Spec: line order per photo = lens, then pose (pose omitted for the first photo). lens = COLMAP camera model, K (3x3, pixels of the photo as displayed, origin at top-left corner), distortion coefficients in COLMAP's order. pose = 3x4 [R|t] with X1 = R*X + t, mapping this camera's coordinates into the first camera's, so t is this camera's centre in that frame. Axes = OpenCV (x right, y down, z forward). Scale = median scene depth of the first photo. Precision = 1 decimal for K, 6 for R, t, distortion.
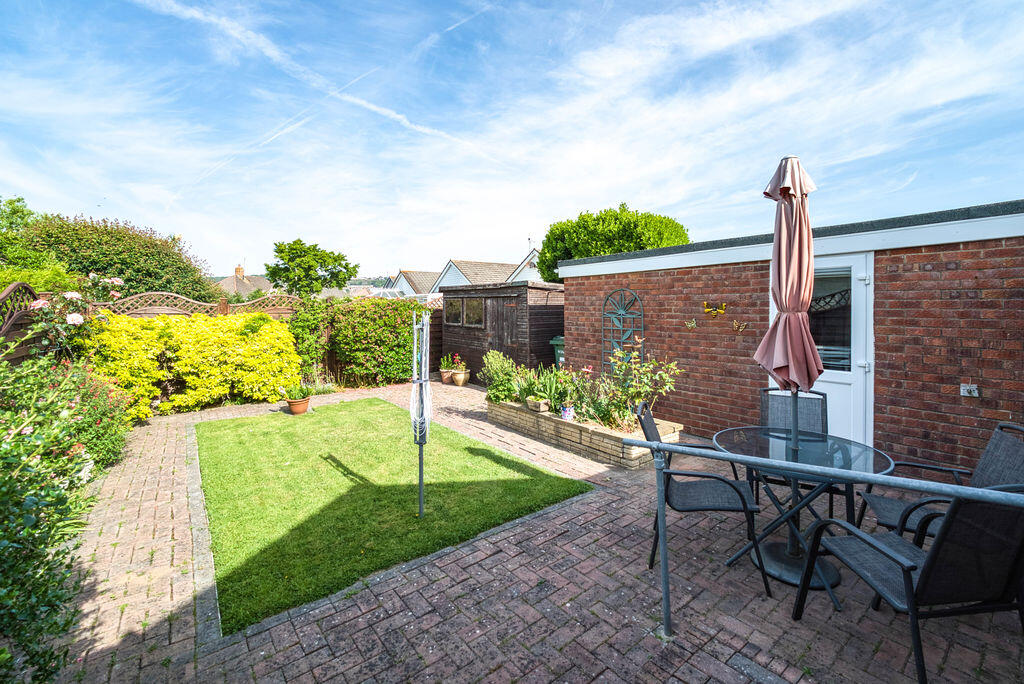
lens RADIAL K [[416.6, 0, 497.3], [0, 416.6, 304.1], [0, 0, 1]] dist [0.000077, 0.000187]
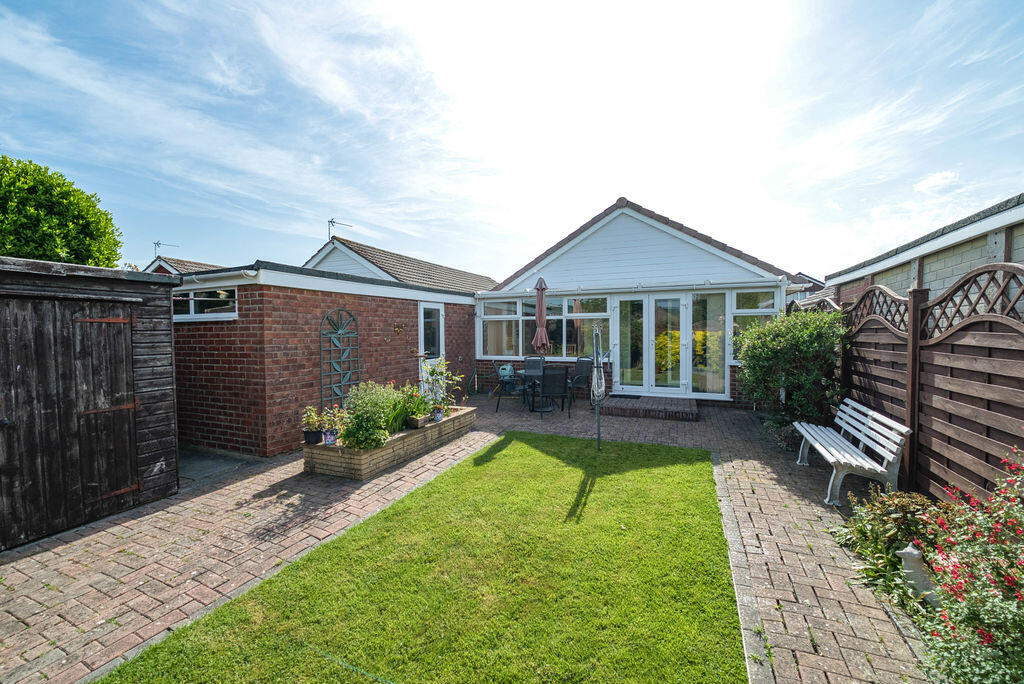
lens RADIAL K [[414.2, 0, 512.0], [0, 414.2, 342.0], [0, 0, 1]] dist [0.000106, 0.000030]
pose [[-0.496783, -0.013430, 0.867771, -0.854958], [0.006784, 0.999790, 0.019357, 0.030274], [-0.867849, 0.015503, -0.496587, 1.255350]]
